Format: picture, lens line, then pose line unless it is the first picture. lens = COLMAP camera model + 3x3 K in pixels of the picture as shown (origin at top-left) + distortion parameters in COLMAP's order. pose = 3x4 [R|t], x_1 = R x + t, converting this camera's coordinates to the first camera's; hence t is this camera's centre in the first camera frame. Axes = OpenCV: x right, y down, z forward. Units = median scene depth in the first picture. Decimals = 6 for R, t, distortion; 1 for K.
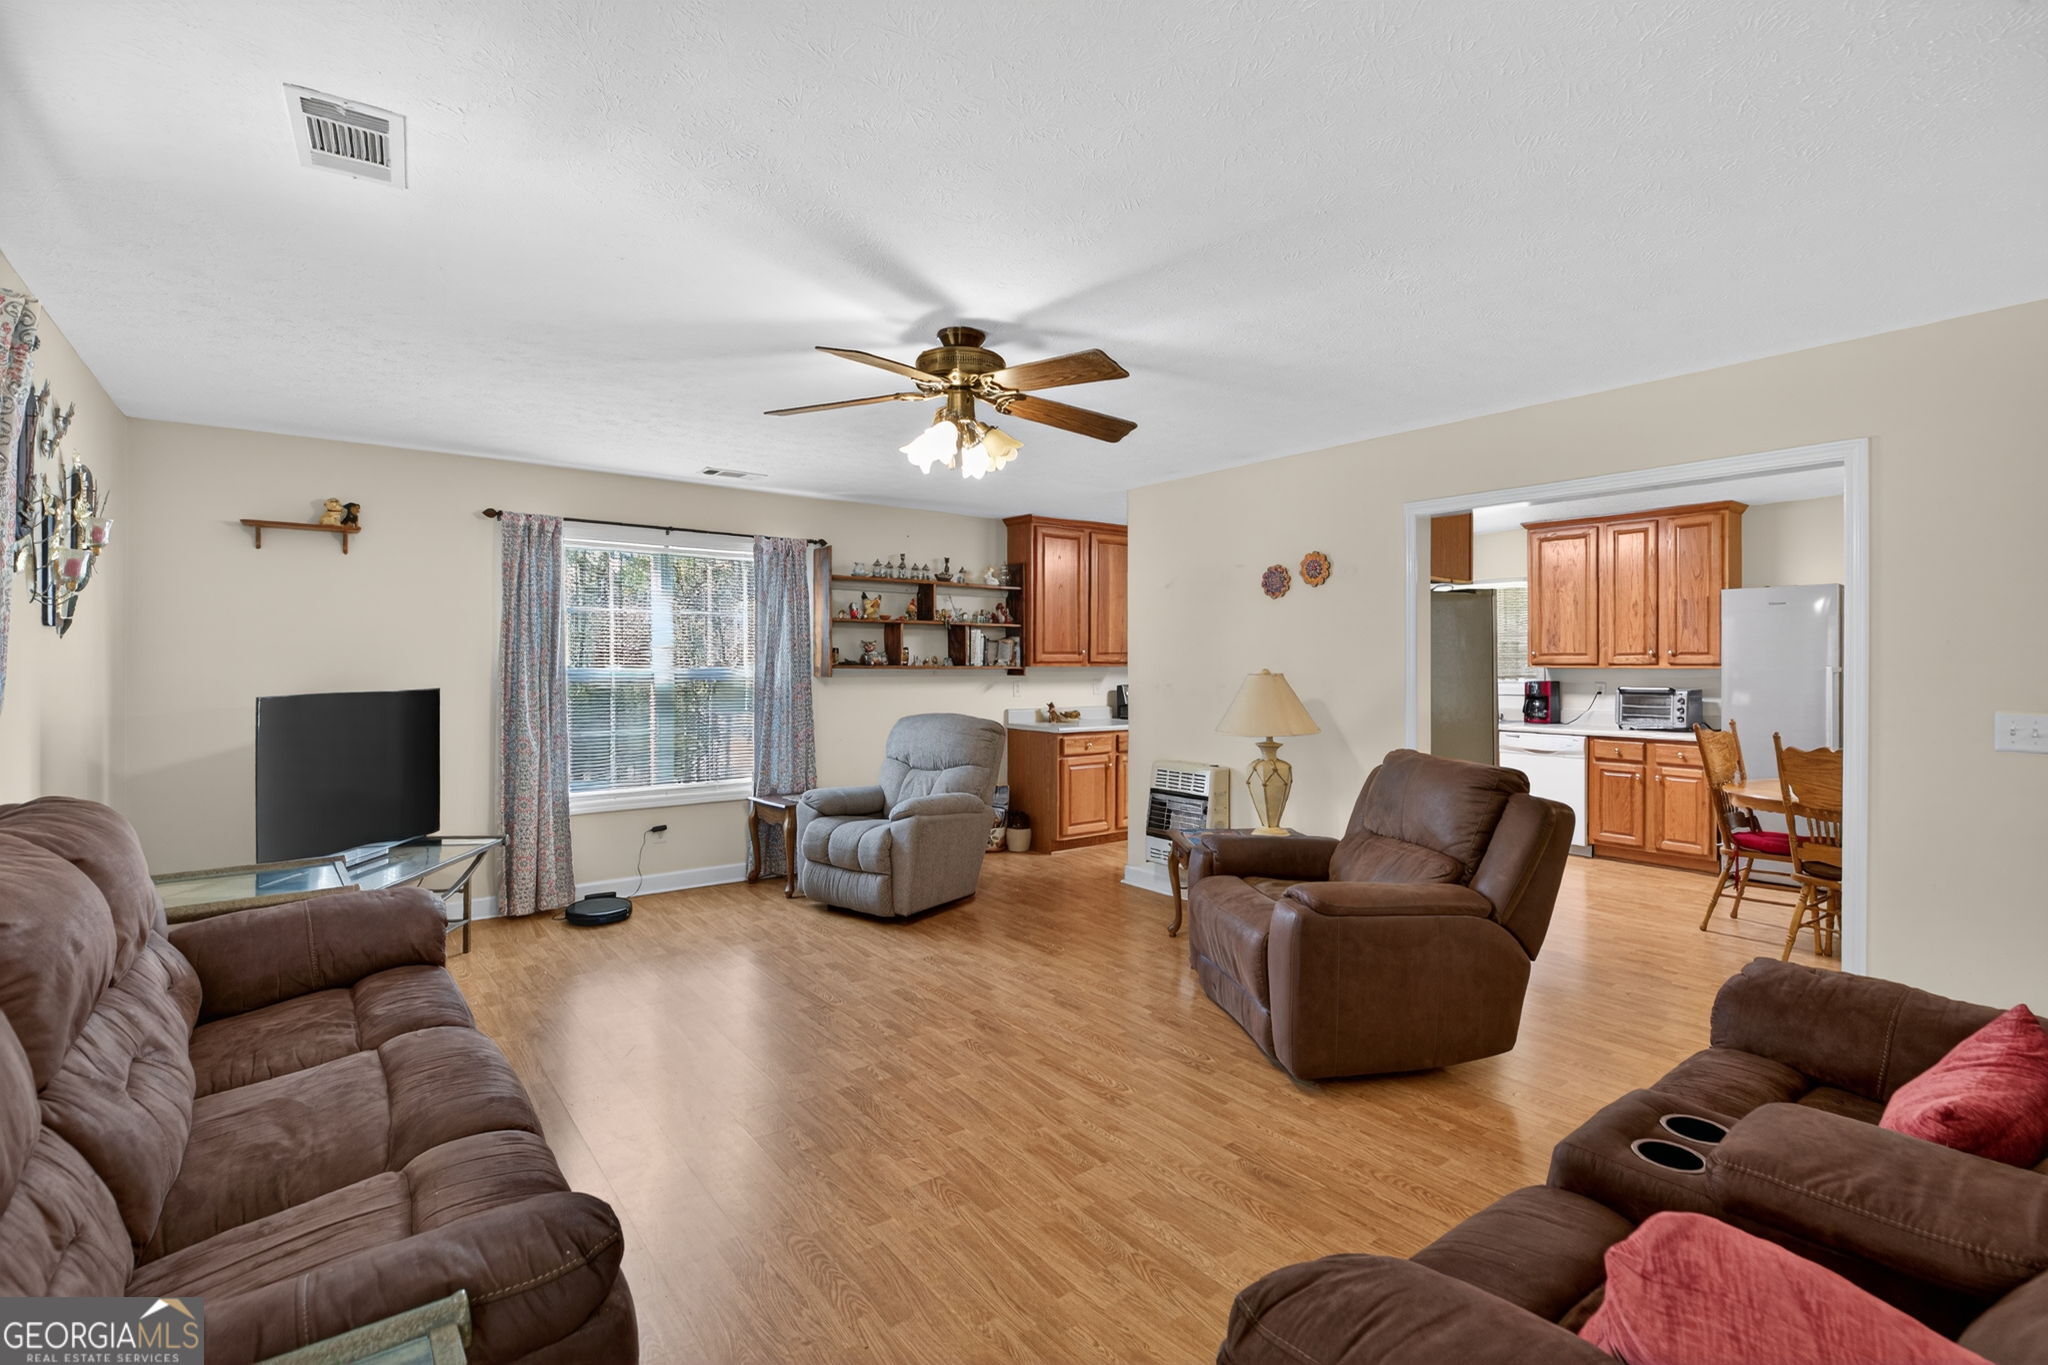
lens RADIAL K [[935.5, 0, 1039.2], [0, 935.5, 661.7], [0, 0, 1]] dist [-0.004660, -0.000474]
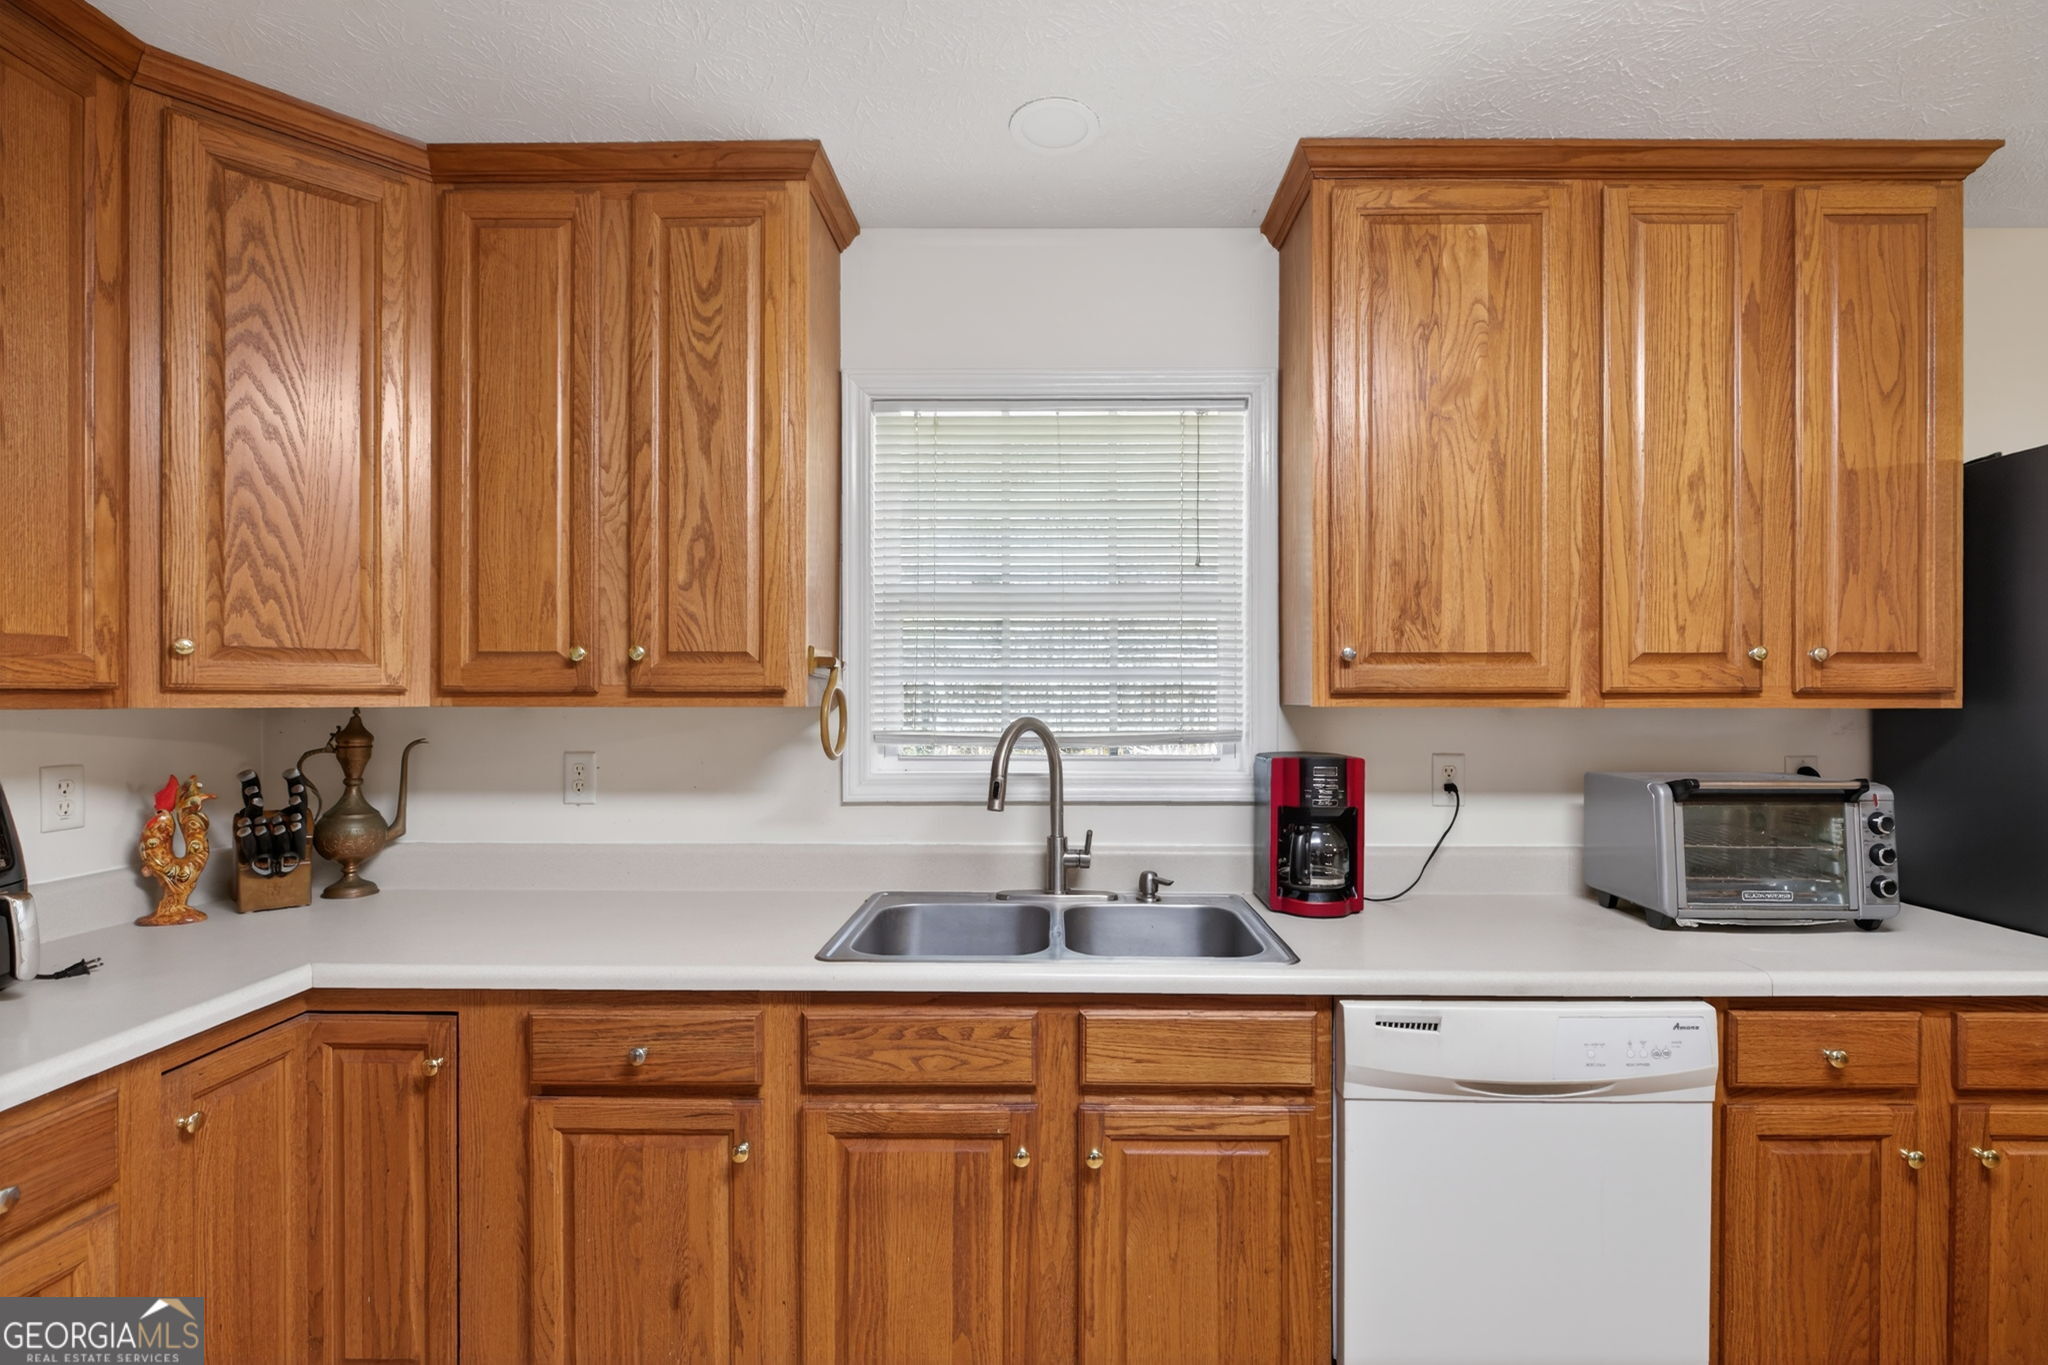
lens RADIAL K [[925.4, 0, 1026.2], [0, 925.4, 700.0], [0, 0, 1]] dist [-0.003652, -0.000328]
pose [[0.627347, -0.005855, 0.778717, 0.324926], [-0.000406, 0.999969, 0.007846, 0.002970], [-0.778739, -0.005238, 0.627326, 1.077494]]
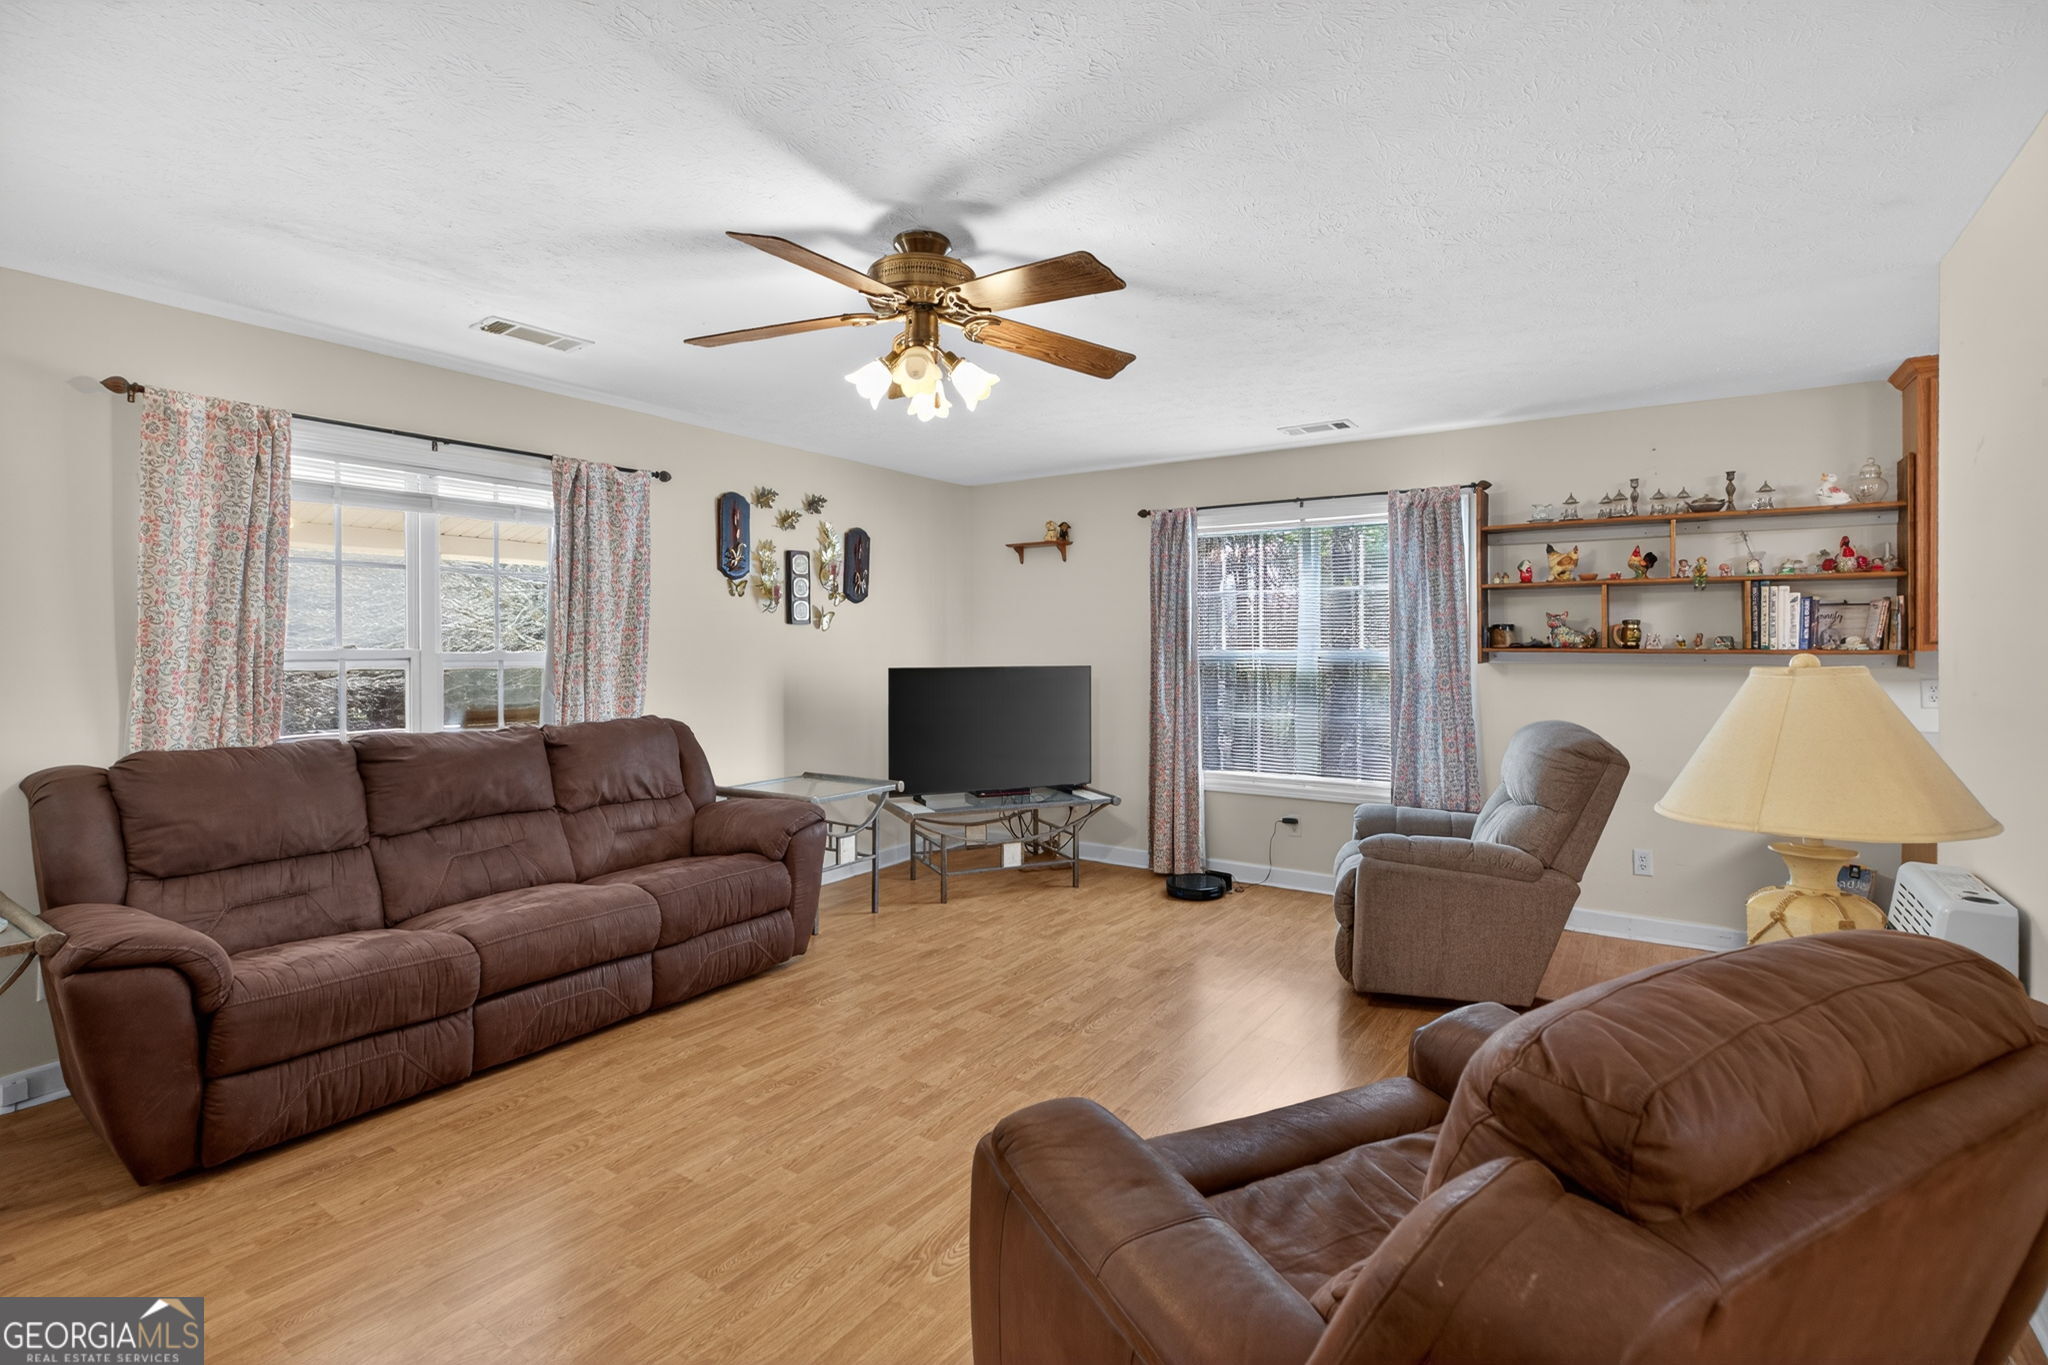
lens RADIAL K [[942.7, 0, 1051.8], [0, 942.7, 646.4], [0, 0, 1]] dist [-0.003752, -0.000616]
pose [[0.319056, -0.001397, -0.947735, 0.379029], [0.002044, 0.999998, -0.000786, 0.002864], [0.947734, -0.001686, 0.319058, 0.429816]]
